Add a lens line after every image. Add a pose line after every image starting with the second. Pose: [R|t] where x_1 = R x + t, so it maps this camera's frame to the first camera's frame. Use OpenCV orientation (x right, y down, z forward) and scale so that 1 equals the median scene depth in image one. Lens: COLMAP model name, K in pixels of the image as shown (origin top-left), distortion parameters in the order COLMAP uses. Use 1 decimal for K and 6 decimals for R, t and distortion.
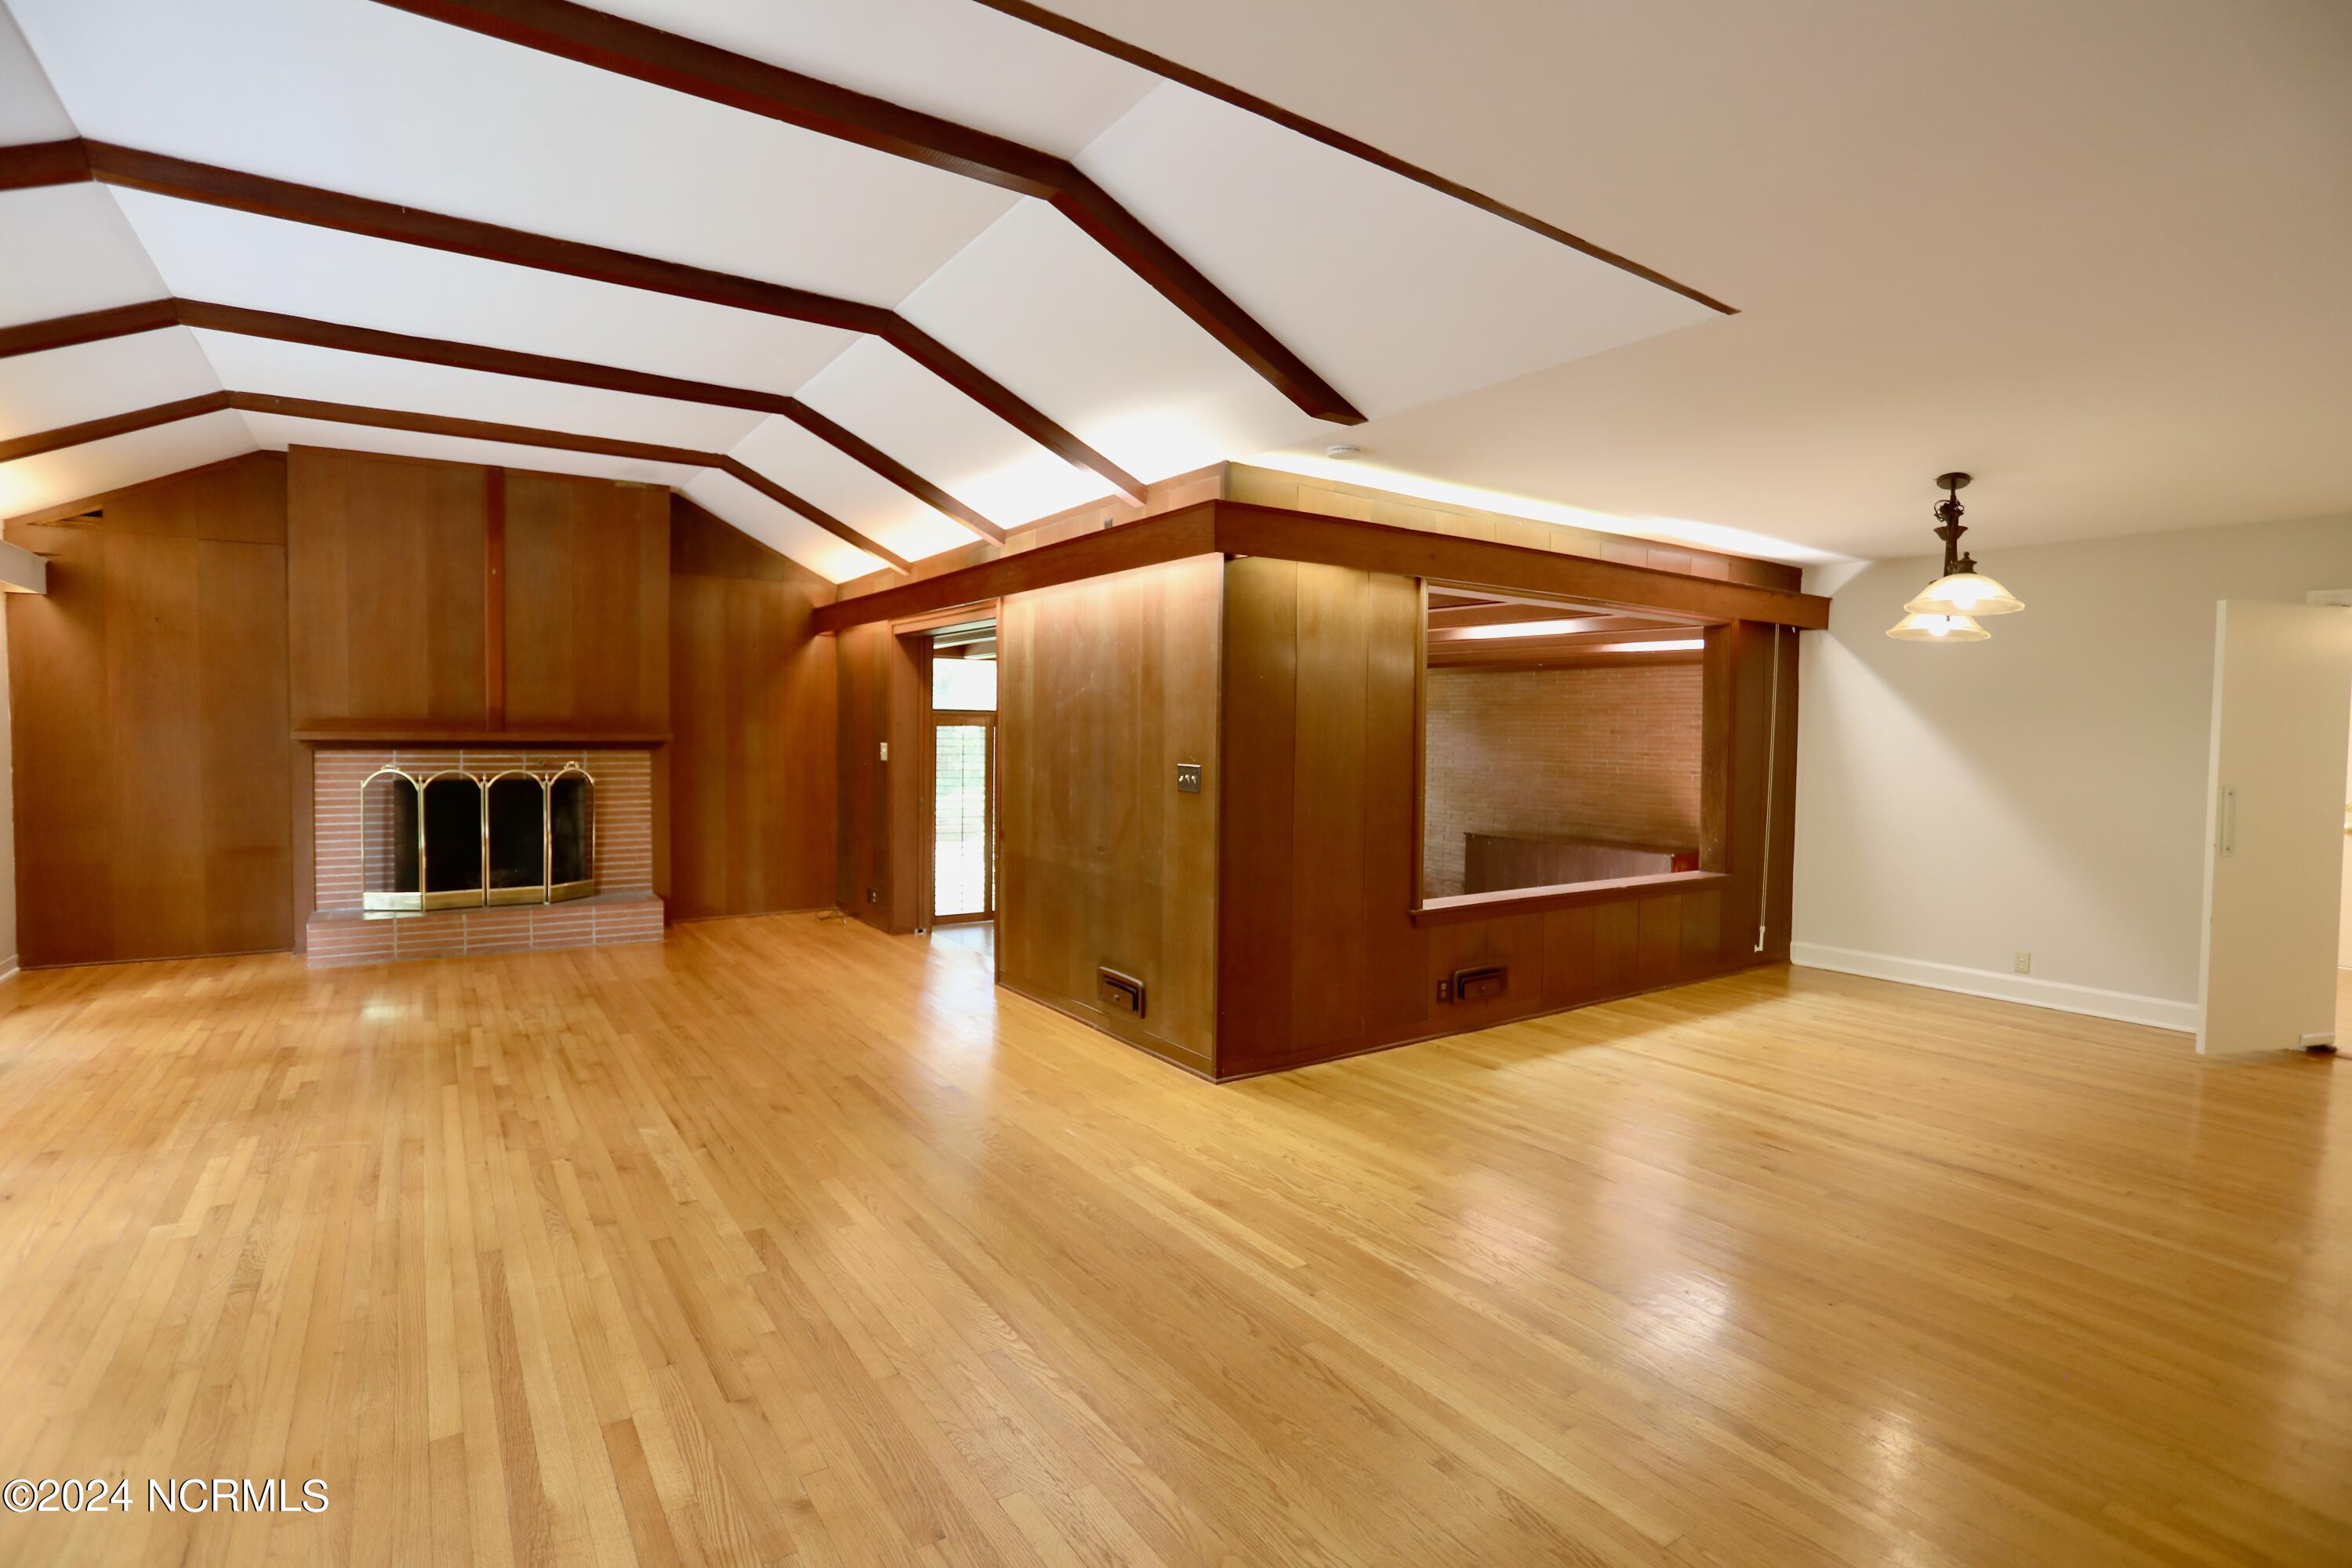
lens RADIAL K [[1145.7, 0, 1173.0], [0, 1145.7, 768.2], [0, 0, 1]] dist [-0.080546, 0.038739]
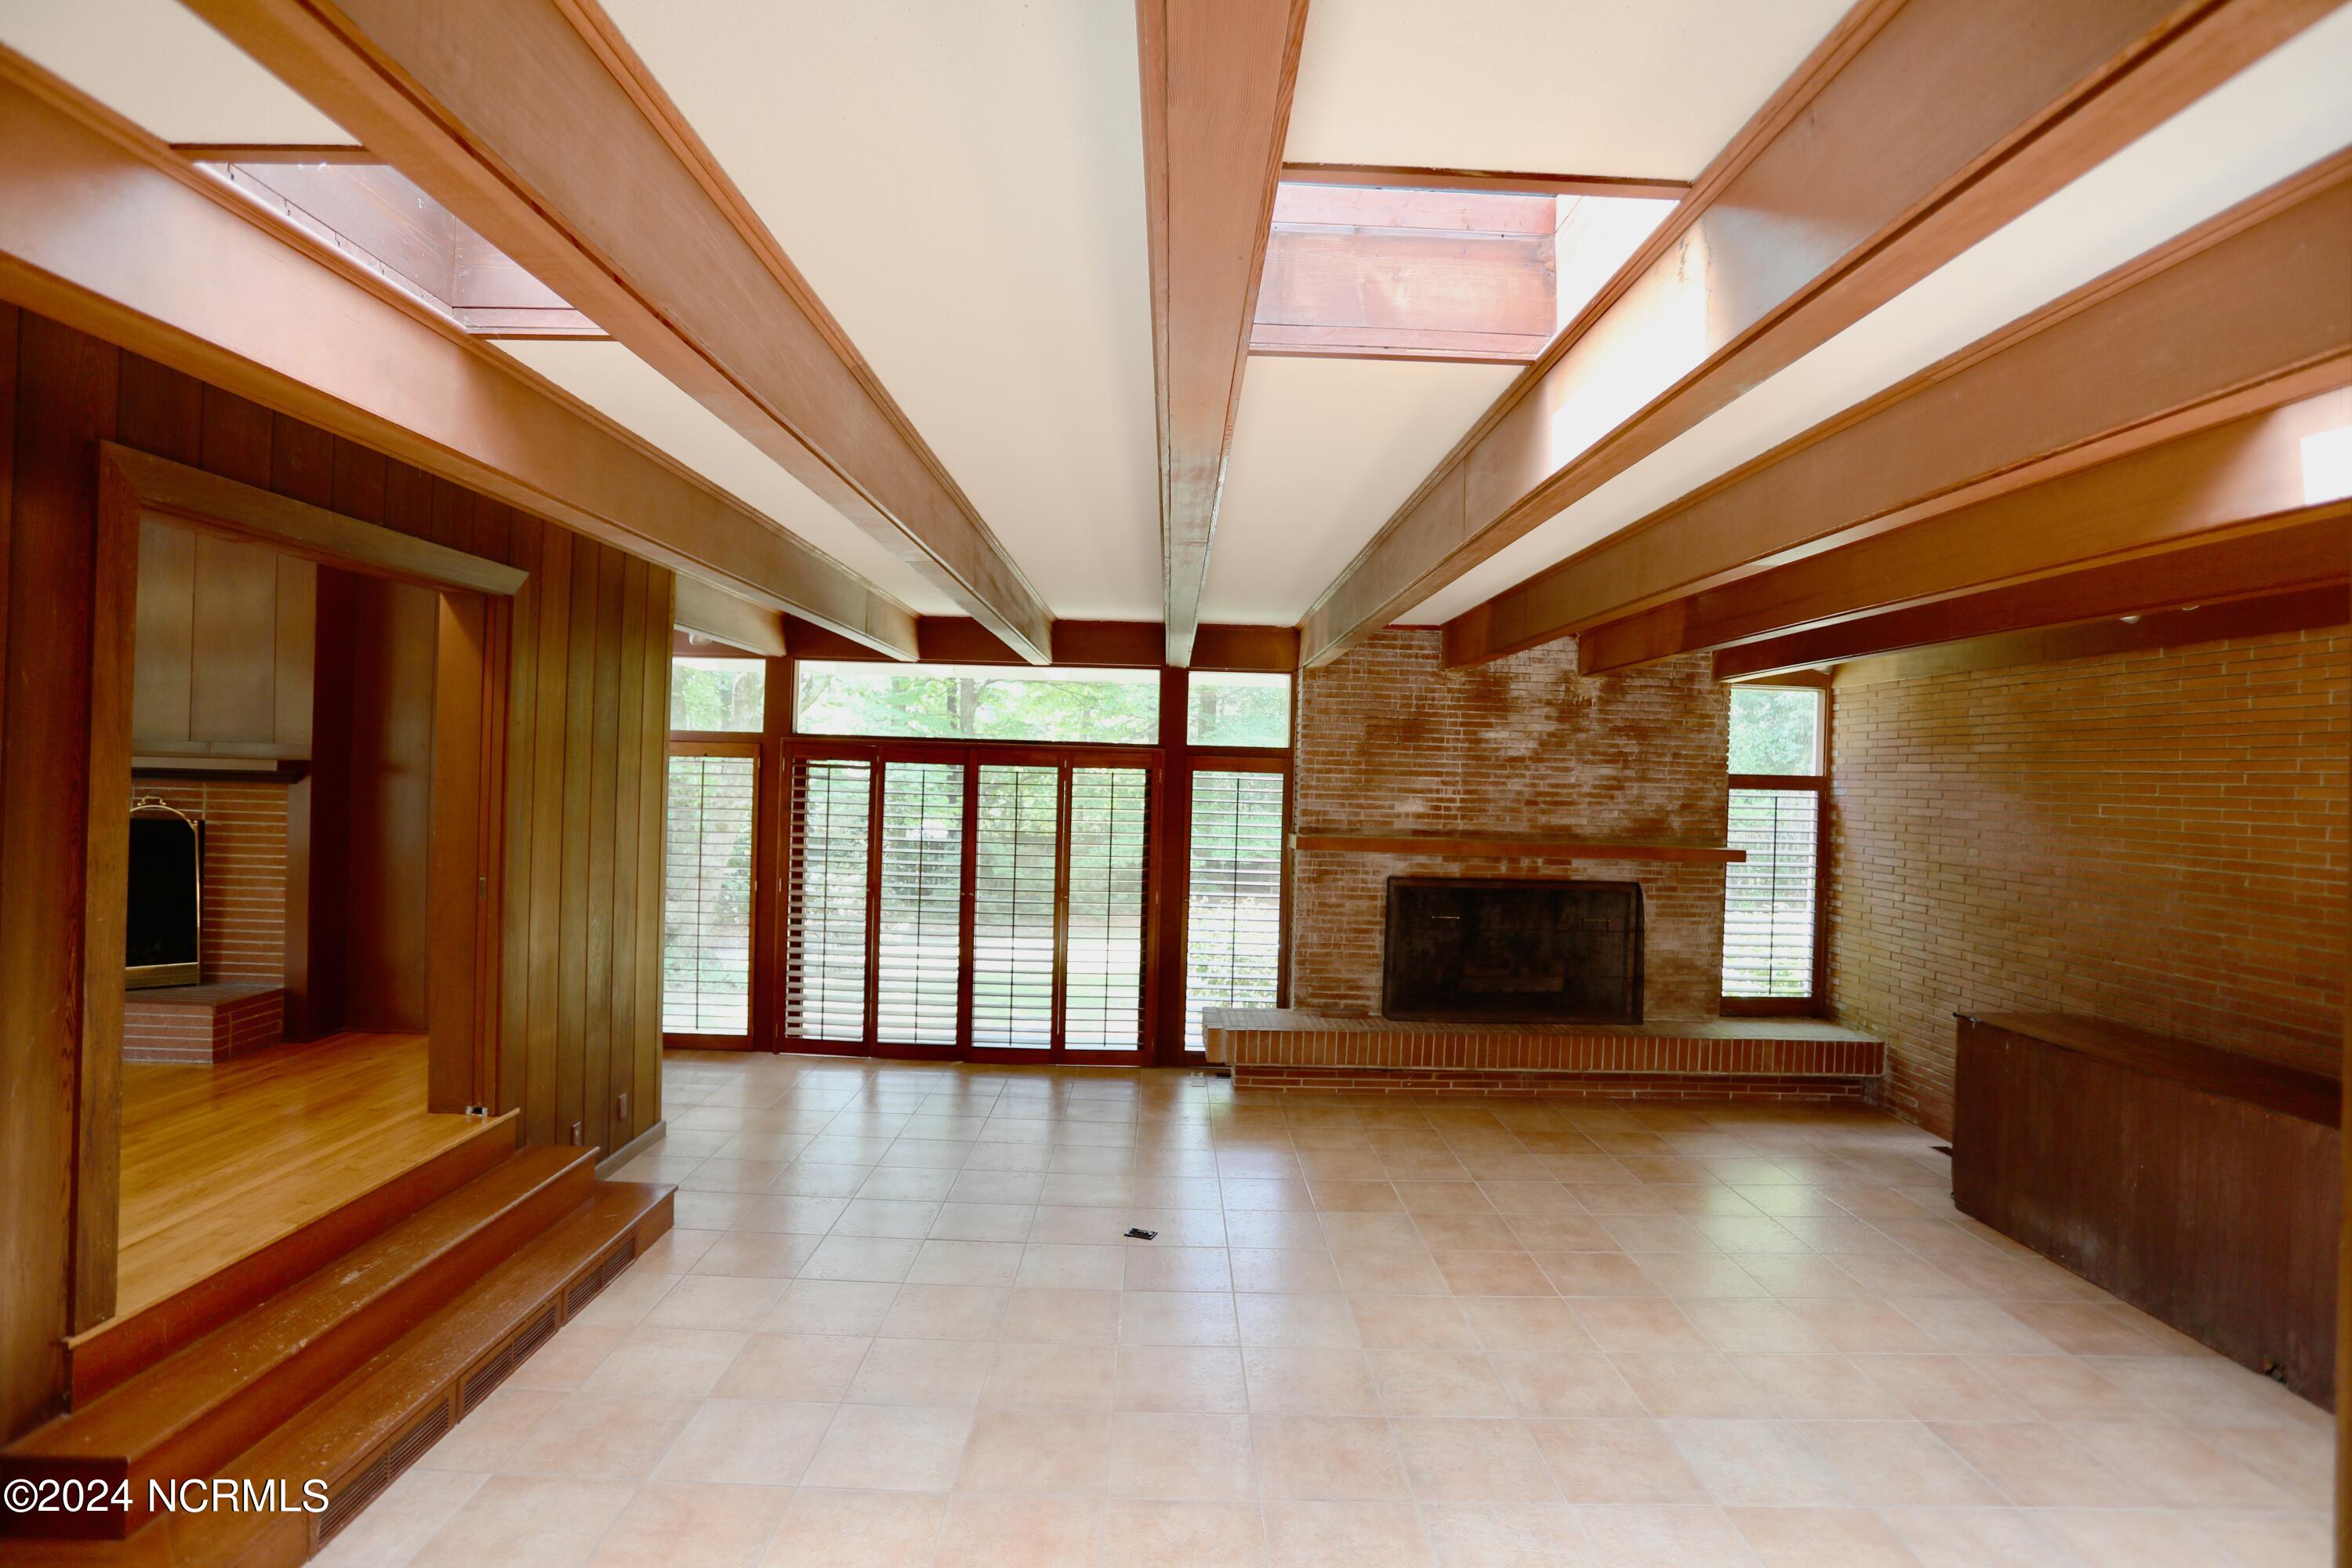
lens RADIAL K [[1145.7, 0, 1173.0], [0, 1145.7, 768.2], [0, 0, 1]] dist [-0.080546, 0.038739]
pose [[0.833679, 0.008017, -0.552191, 0.486309], [-0.035123, 0.998640, -0.038528, -0.024380], [0.551131, 0.051514, 0.832827, 0.938171]]
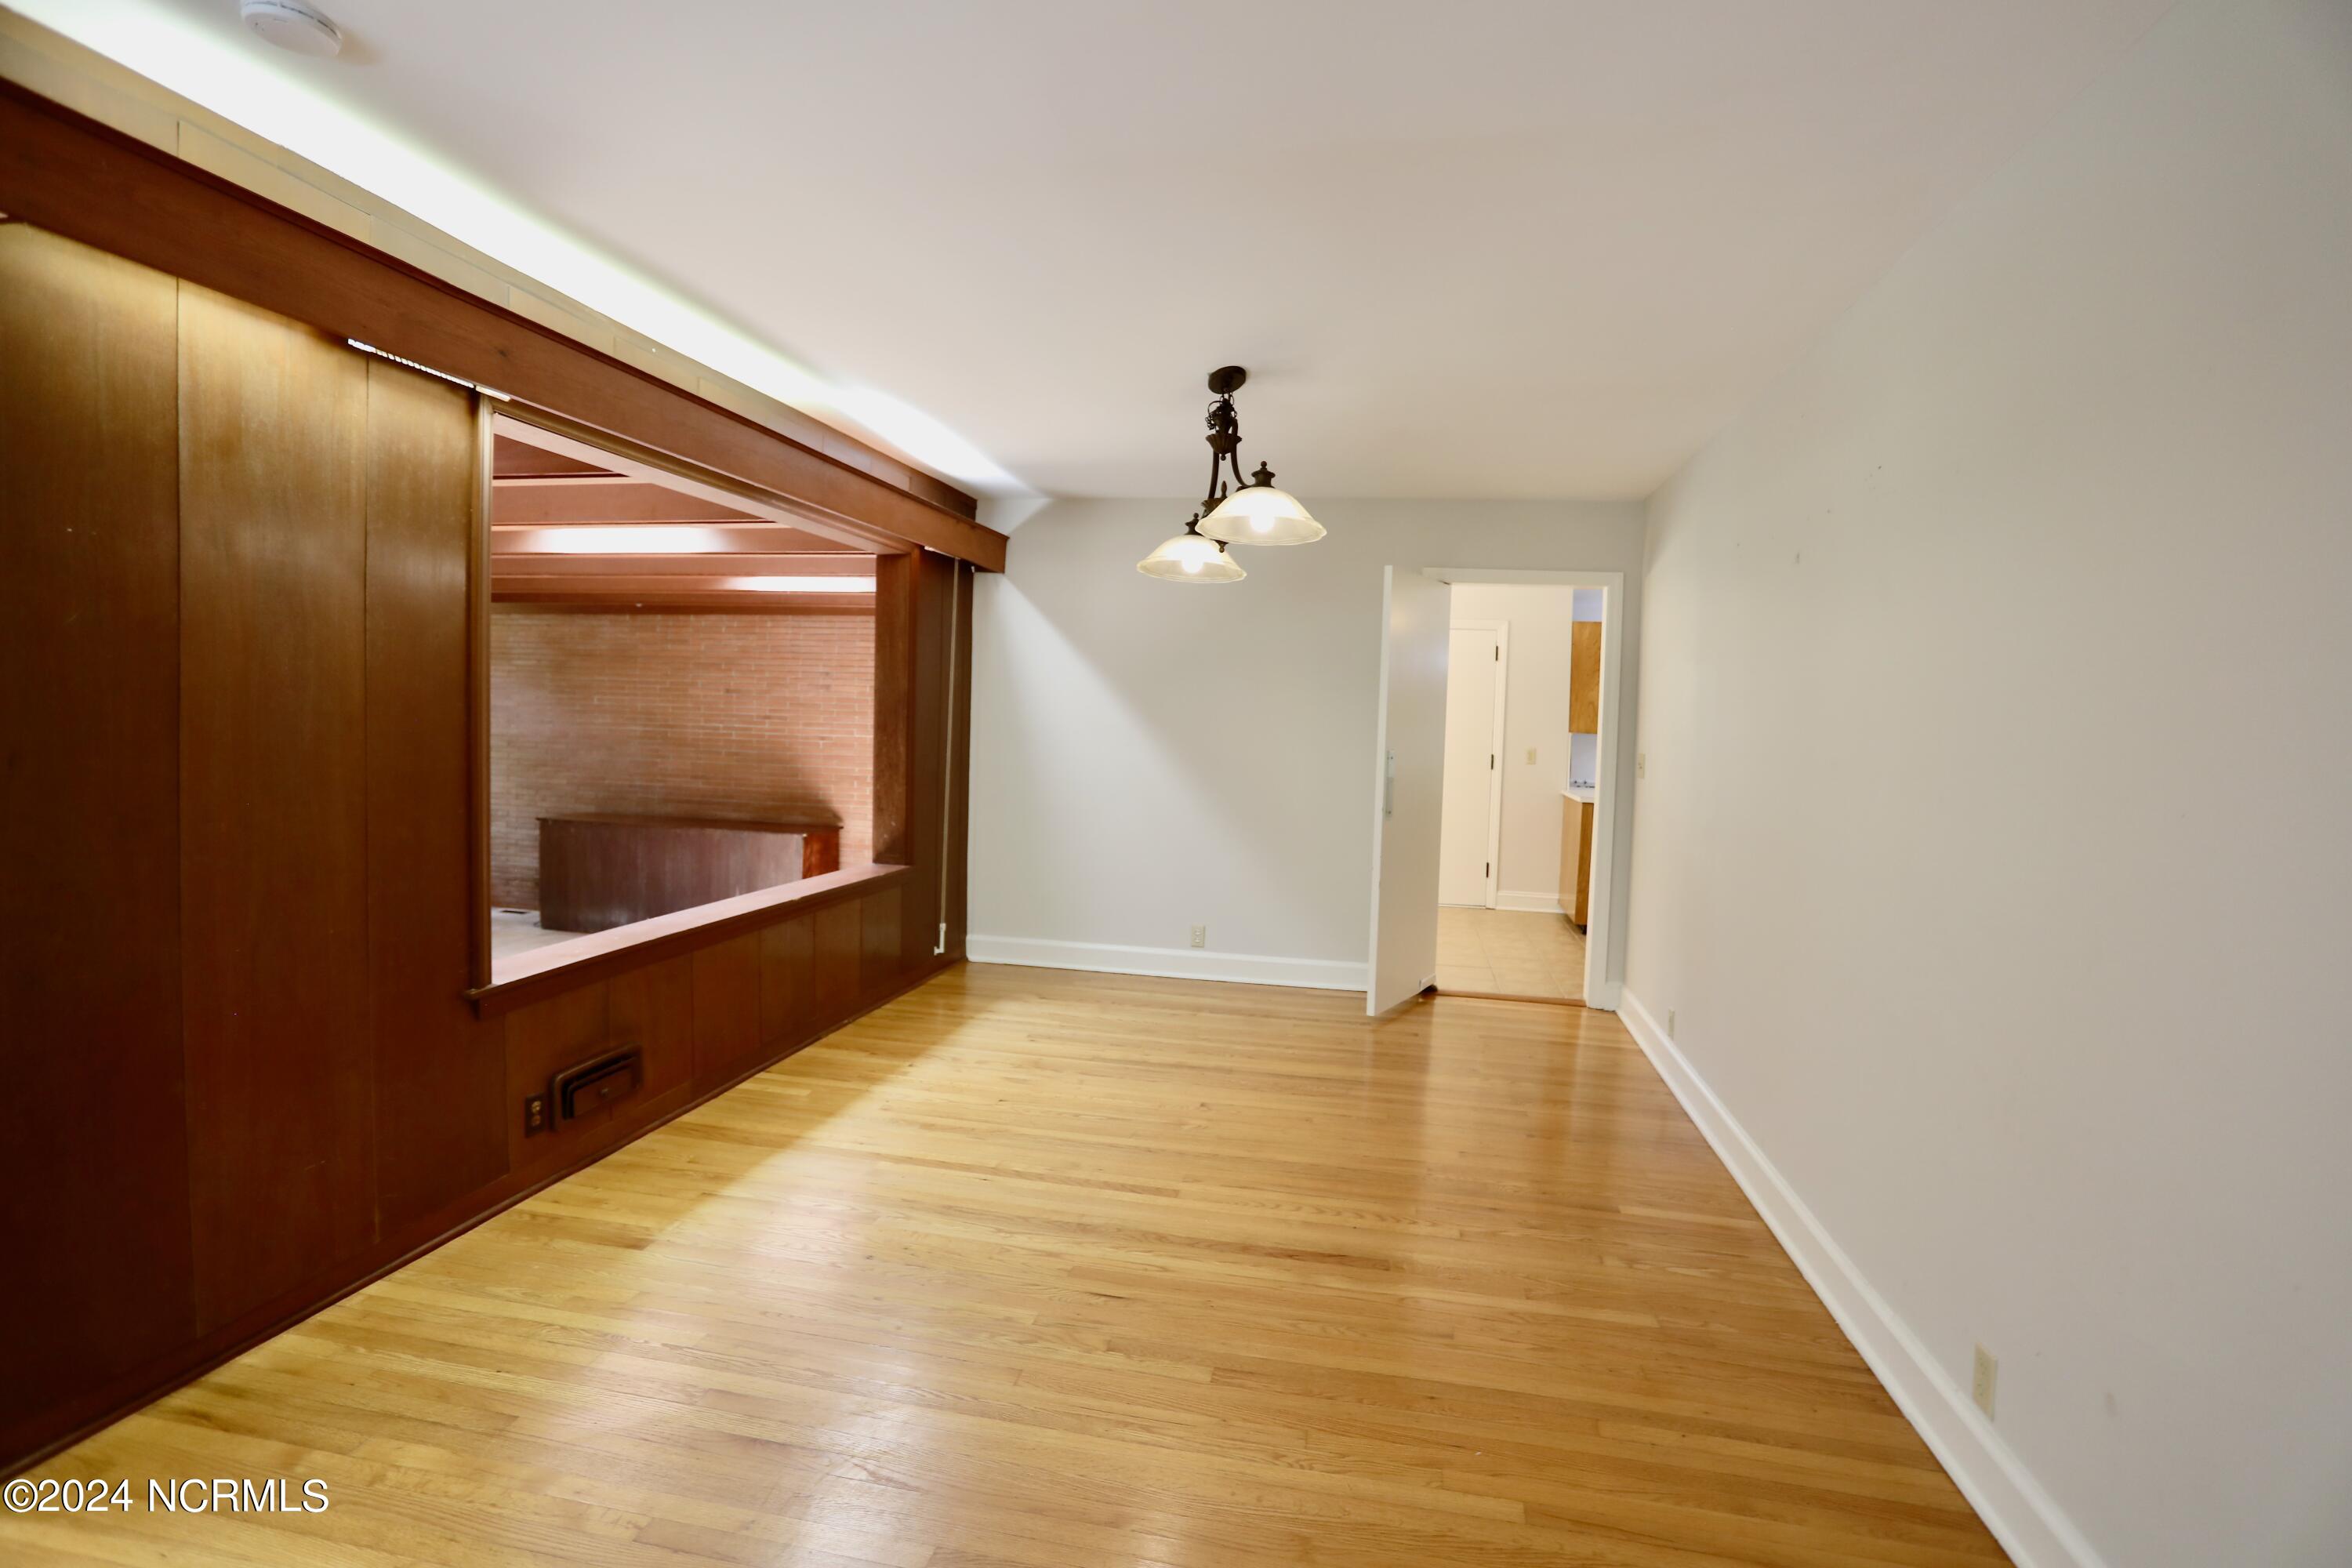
lens RADIAL K [[1145.7, 0, 1173.0], [0, 1145.7, 768.2], [0, 0, 1]] dist [-0.080546, 0.038739]
pose [[0.713393, -0.024048, 0.700351, 0.064046], [0.002242, 0.999484, 0.032035, -0.001471], [-0.700760, -0.021283, 0.713079, 0.317043]]
